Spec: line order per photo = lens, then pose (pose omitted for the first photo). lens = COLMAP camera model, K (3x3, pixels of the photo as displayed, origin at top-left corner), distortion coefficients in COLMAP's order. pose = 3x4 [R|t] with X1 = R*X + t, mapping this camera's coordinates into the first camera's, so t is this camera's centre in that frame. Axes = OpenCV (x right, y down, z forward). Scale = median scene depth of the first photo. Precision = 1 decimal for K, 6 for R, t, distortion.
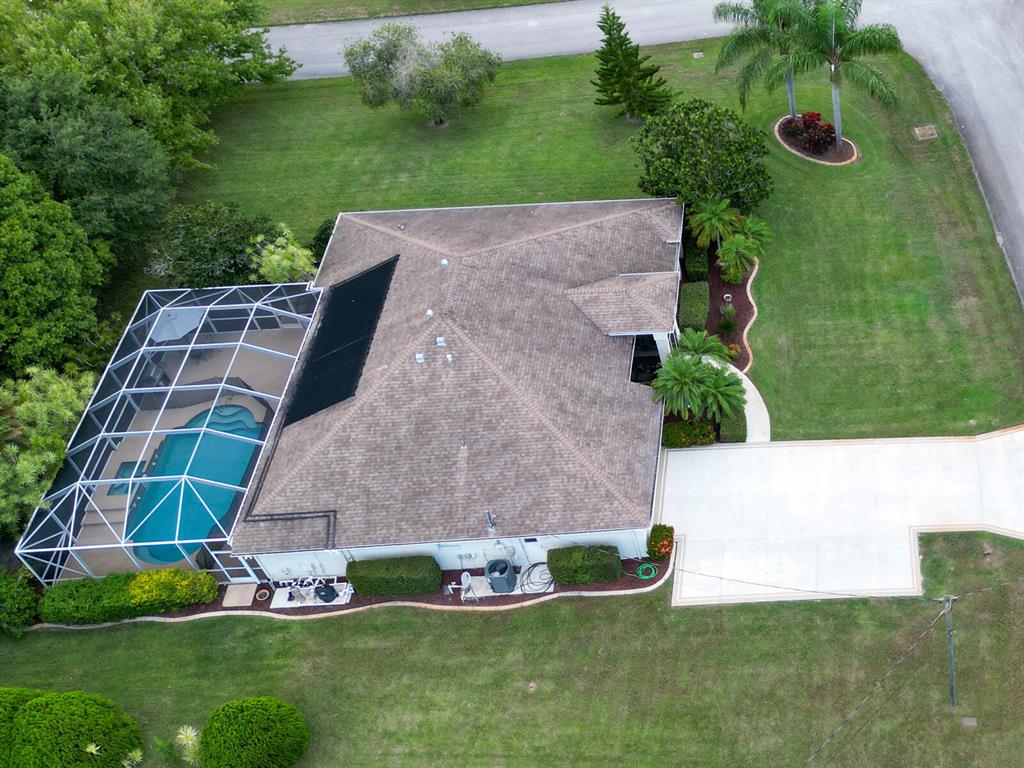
lens RADIAL K [[1298.7, 0, 946.7], [0, 1298.7, 370.2], [0, 0, 1]] dist [0.058051, -0.070541]
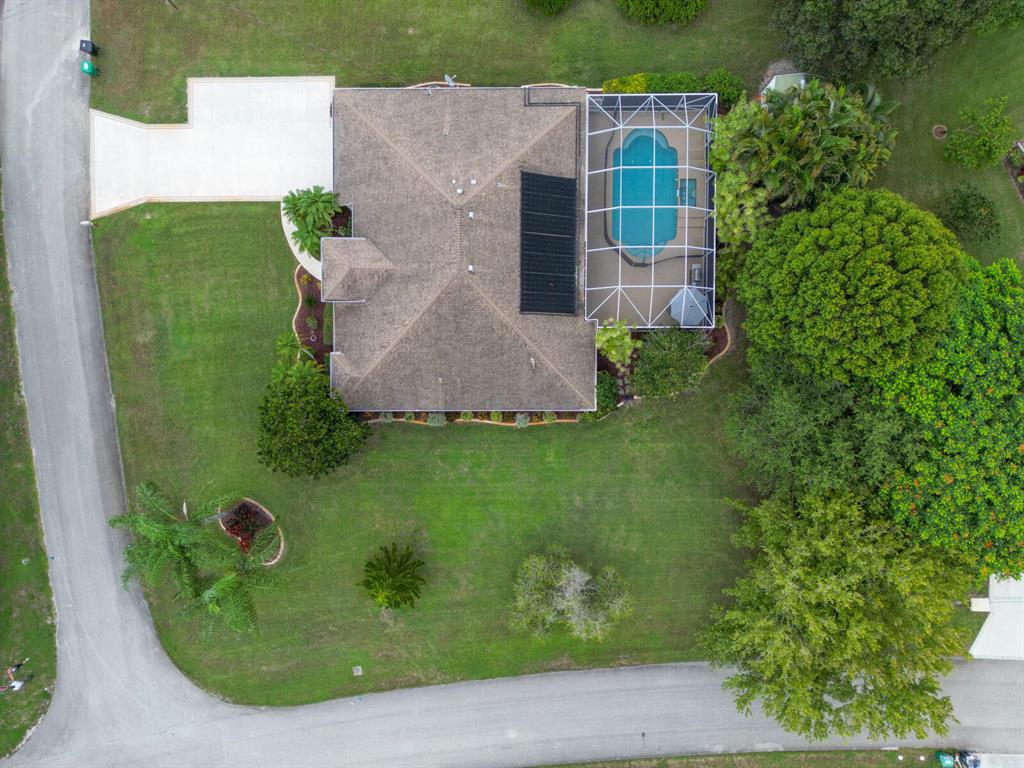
lens RADIAL K [[717.9, 0, 511.4], [0, 717.9, 378.1], [0, 0, 1]] dist [0.065323, -0.054359]
pose [[-0.996999, -0.074650, 0.020517, -0.479769], [0.068860, -0.733961, 0.675692, -0.710935], [-0.035382, 0.675077, 0.736899, 0.561525]]
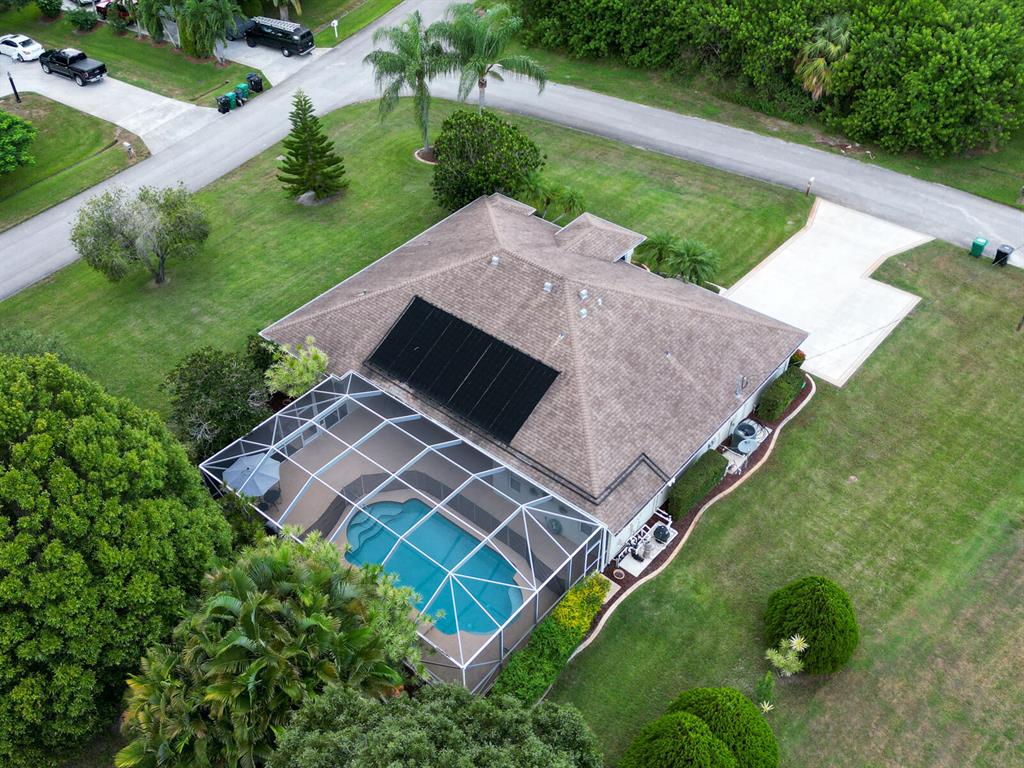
lens RADIAL K [[966.9, 0, 490.7], [0, 966.9, 383.3], [0, 0, 1]] dist [0.040591, -0.012661]
pose [[0.704019, -0.477696, 0.525513, -0.905795], [0.528524, 0.846682, 0.061589, -0.050041], [-0.474363, 0.234386, 0.848553, 0.380760]]
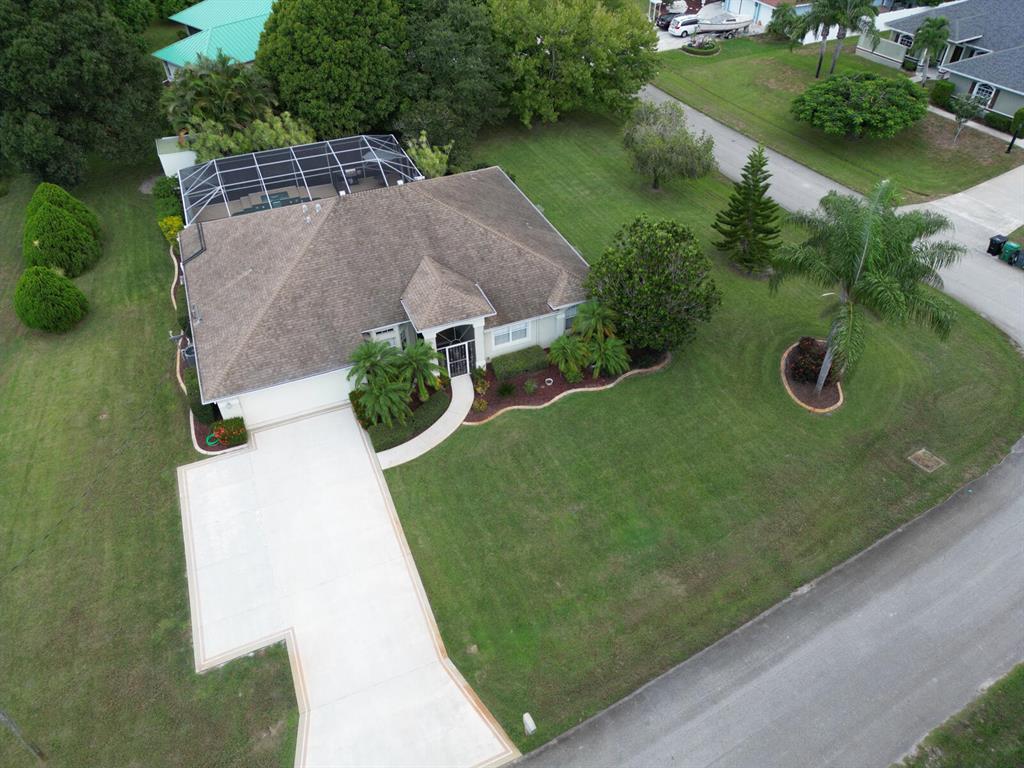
lens RADIAL K [[717.9, 0, 511.4], [0, 717.9, 378.1], [0, 0, 1]] dist [0.065323, -0.054359]
pose [[0.312899, 0.623096, -0.716830, 0.272401], [-0.686430, 0.669978, 0.282742, -0.238747], [0.656436, 0.403584, 0.637347, 0.754572]]
